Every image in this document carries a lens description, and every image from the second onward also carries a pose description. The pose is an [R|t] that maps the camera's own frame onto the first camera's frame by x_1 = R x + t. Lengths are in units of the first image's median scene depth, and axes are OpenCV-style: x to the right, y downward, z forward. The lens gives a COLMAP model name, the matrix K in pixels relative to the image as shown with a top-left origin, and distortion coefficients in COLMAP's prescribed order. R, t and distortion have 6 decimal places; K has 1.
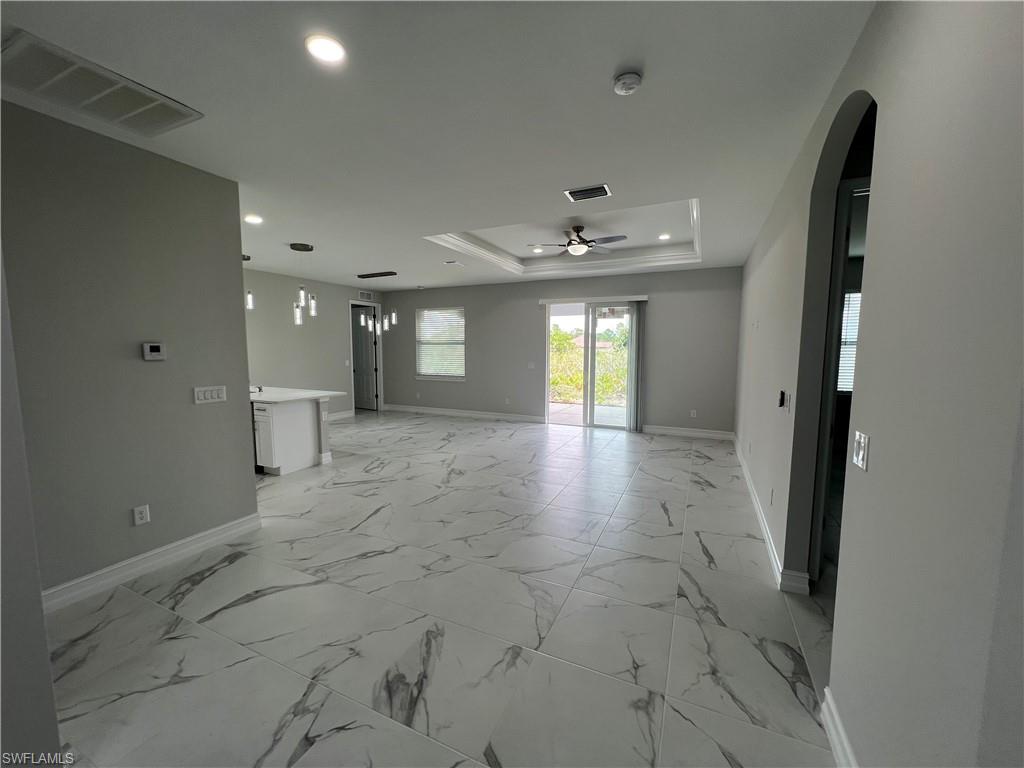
lens RADIAL K [[406.0, 0, 512.0], [0, 406.0, 384.0], [0, 0, 1]] dist [-0.000704, 0.000025]
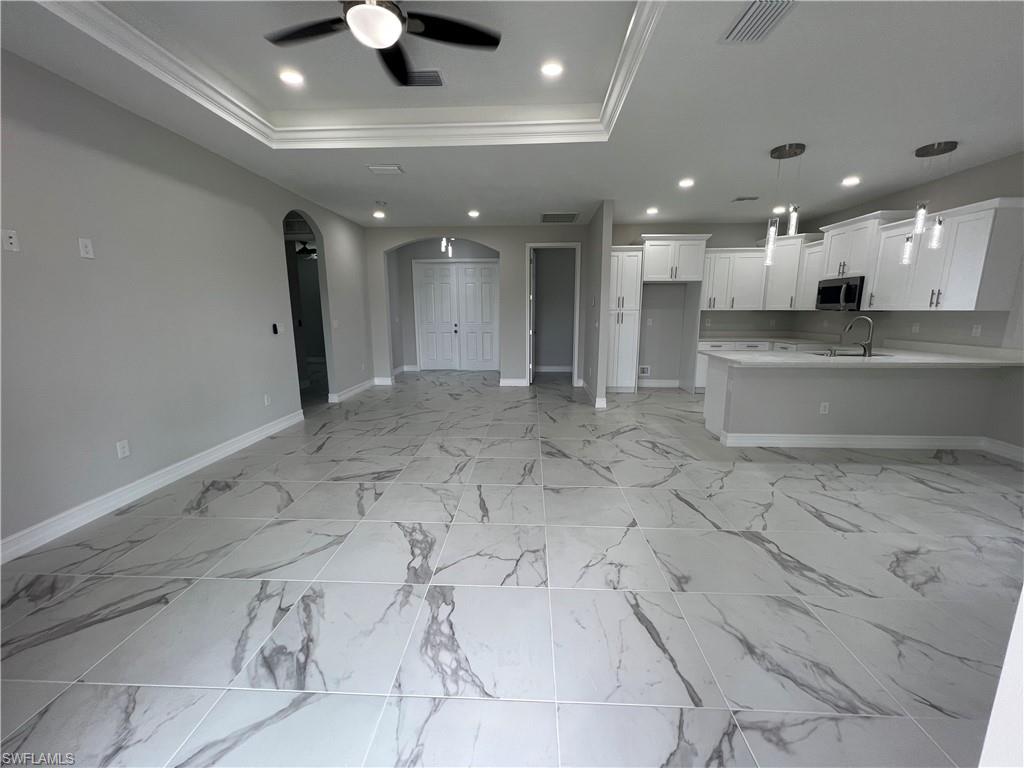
lens RADIAL K [[406.0, 0, 512.0], [0, 406.0, 384.0], [0, 0, 1]] dist [-0.000704, 0.000025]
pose [[-0.923340, 0.069495, -0.377642, 0.176512], [-0.035874, 0.963572, 0.265032, -0.092520], [0.382304, 0.258262, -0.887212, 1.232721]]
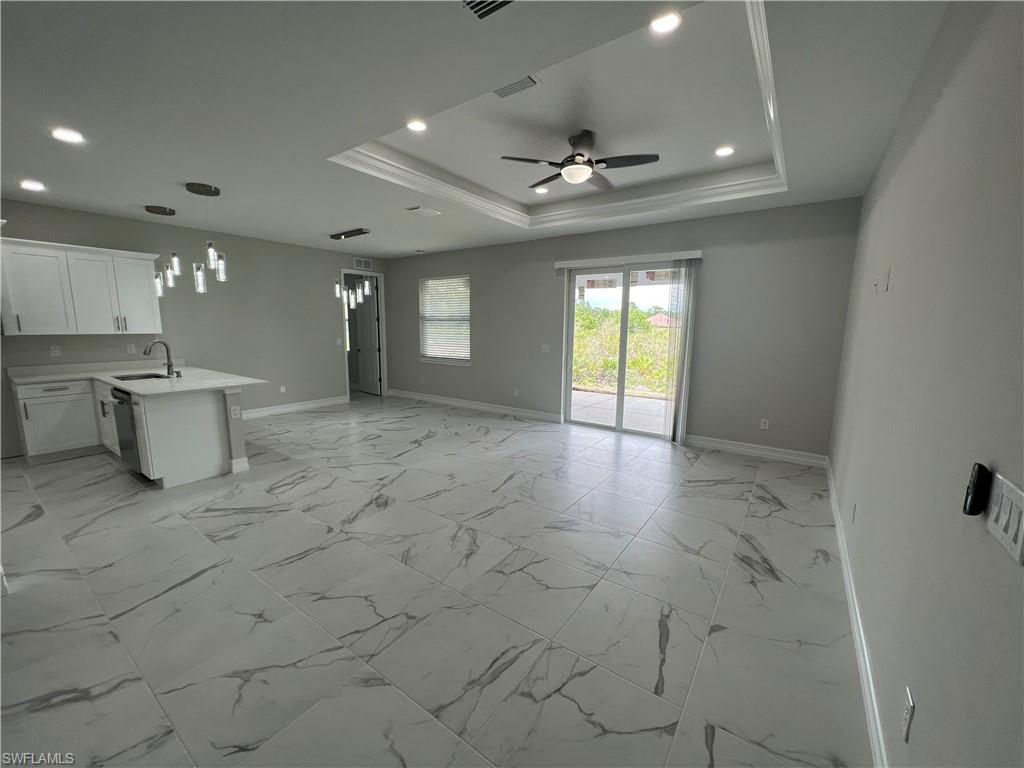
lens RADIAL K [[406.0, 0, 512.0], [0, 406.0, 384.0], [0, 0, 1]] dist [-0.000704, 0.000025]
pose [[0.983888, 0.032642, -0.175782, 0.154909], [-0.023381, 0.998240, 0.054501, -0.022919], [0.177252, -0.049512, 0.982919, 0.270028]]
